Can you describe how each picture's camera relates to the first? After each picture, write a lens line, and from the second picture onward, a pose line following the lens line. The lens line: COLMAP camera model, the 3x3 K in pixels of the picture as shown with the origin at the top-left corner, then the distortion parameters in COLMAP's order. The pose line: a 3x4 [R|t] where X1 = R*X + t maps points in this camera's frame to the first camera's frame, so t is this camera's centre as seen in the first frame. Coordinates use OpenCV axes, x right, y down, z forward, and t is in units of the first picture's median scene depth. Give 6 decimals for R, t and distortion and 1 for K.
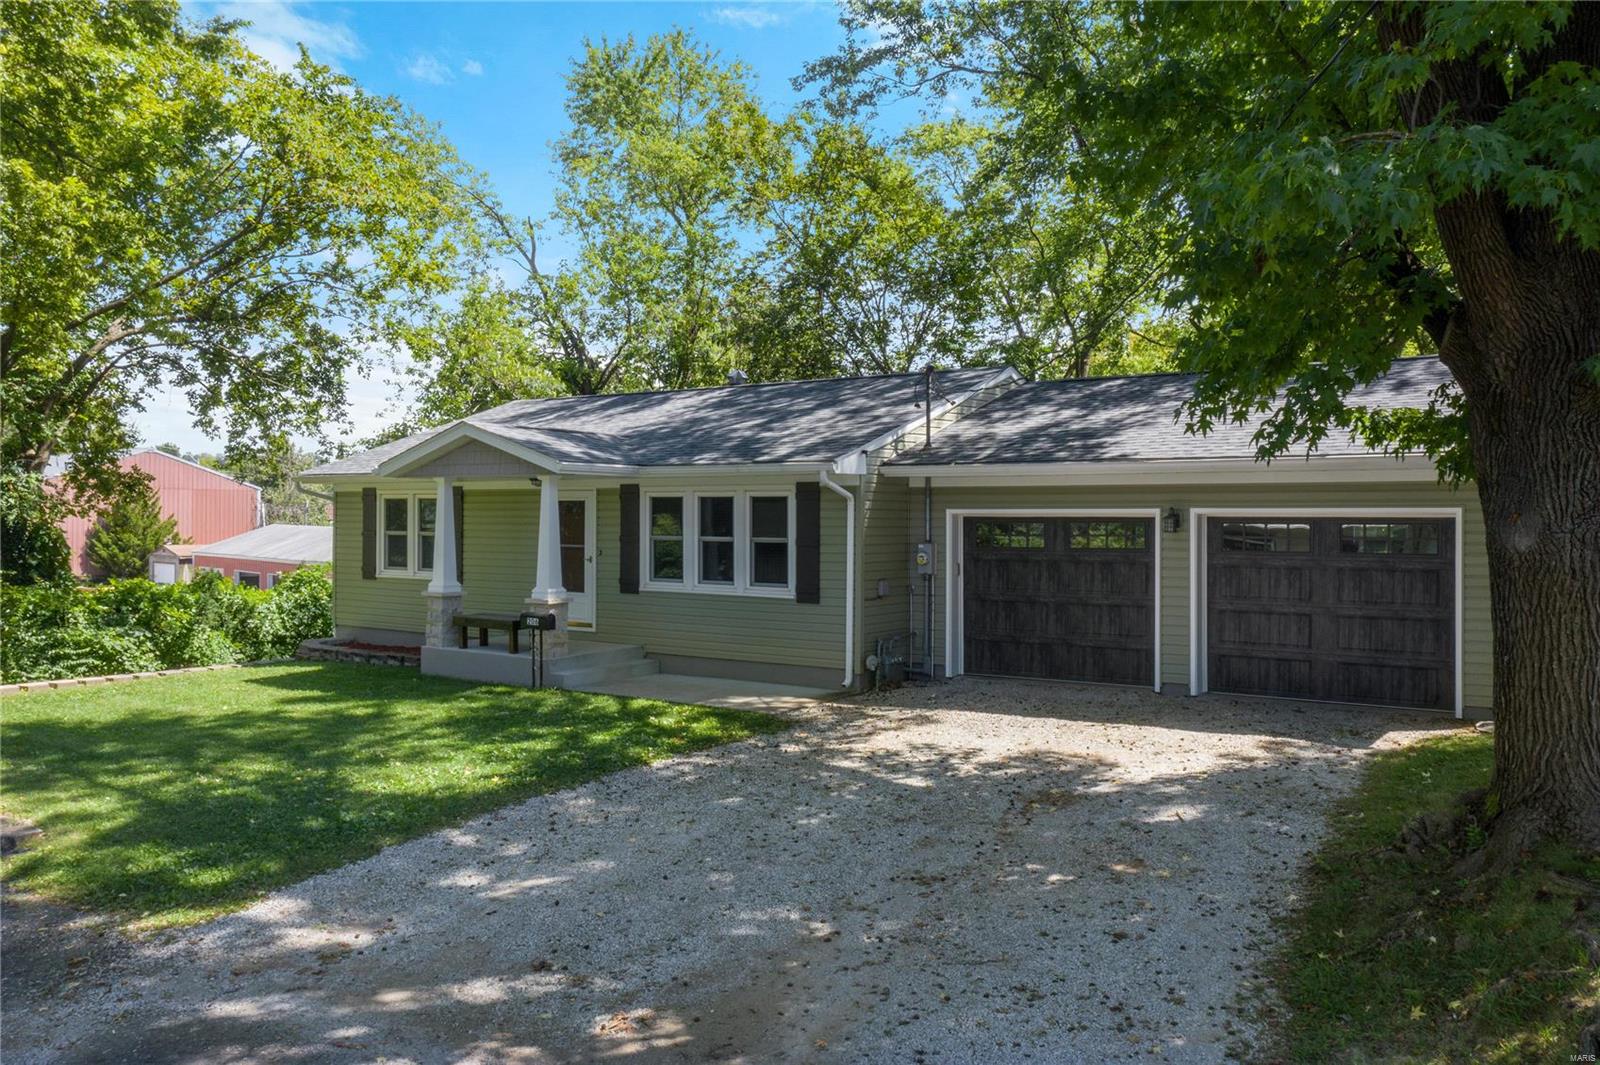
lens RADIAL K [[1288.3, 0, 800.0], [0, 1288.3, 532.5], [0, 0, 1]] dist [-0.040448, 0.009242]
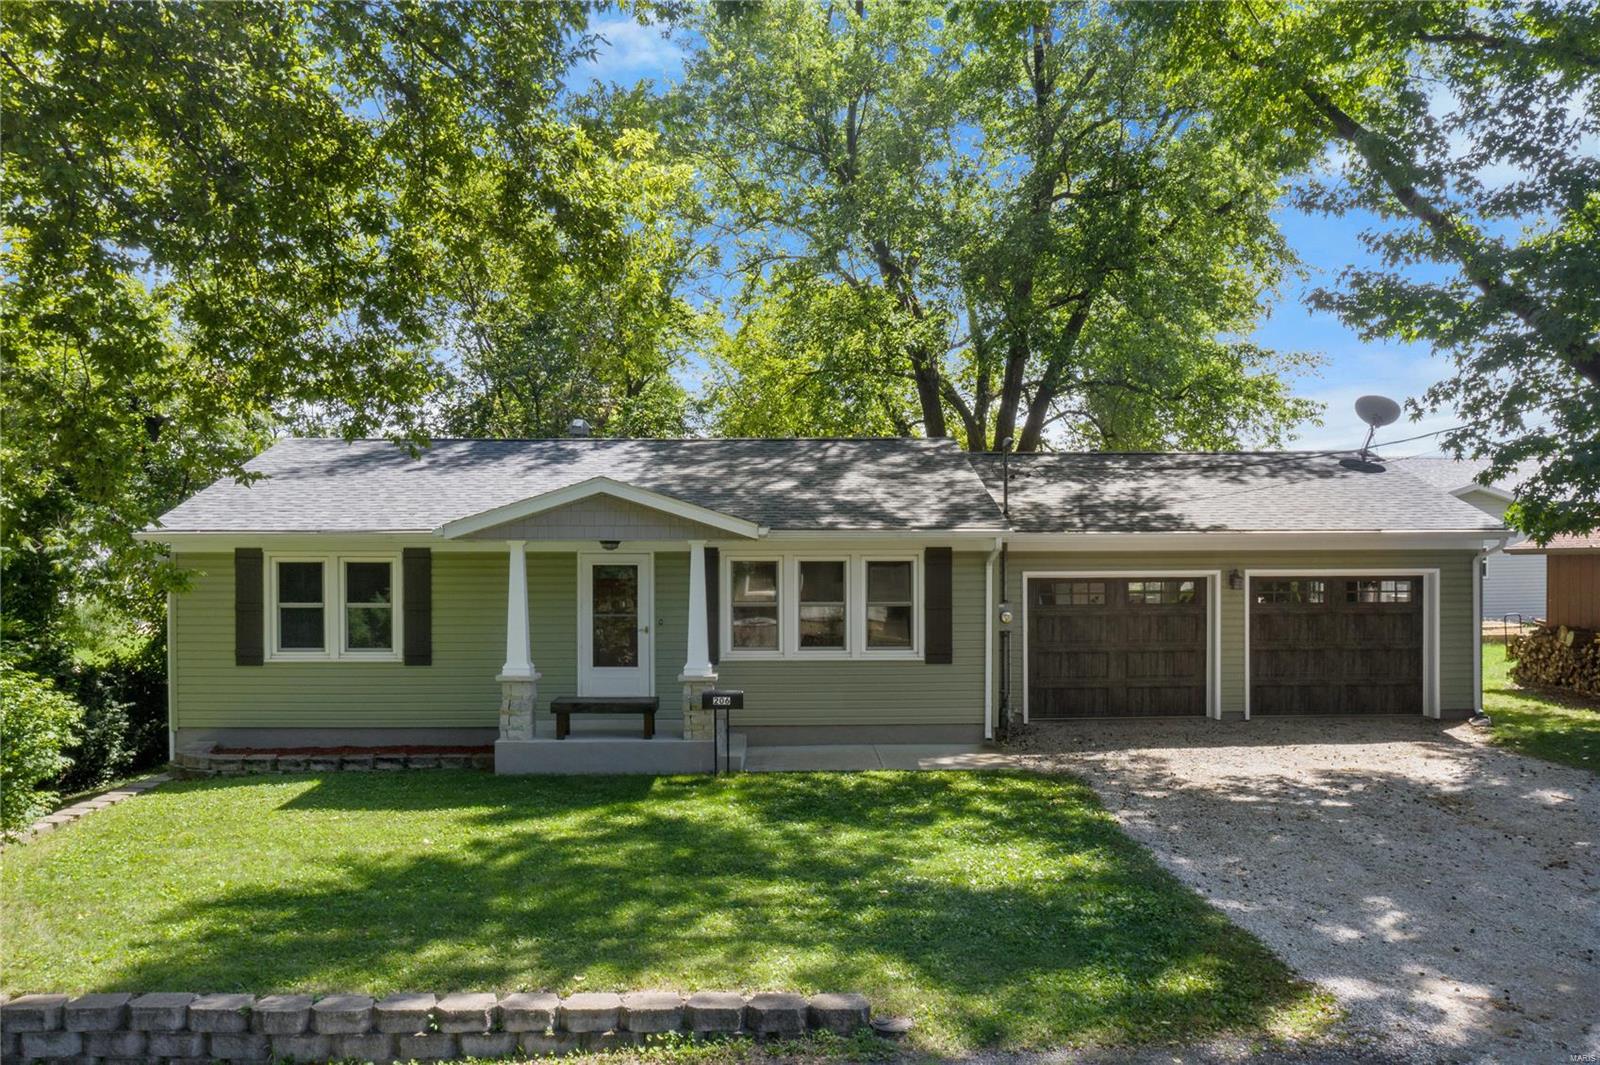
lens RADIAL K [[1288.3, 0, 800.0], [0, 1288.3, 532.5], [0, 0, 1]] dist [-0.040448, 0.009242]
pose [[0.804364, 0.009718, 0.594058, -0.698117], [0.015447, 0.999186, -0.037260, -0.013444], [-0.593937, 0.039147, 0.803559, 0.234219]]
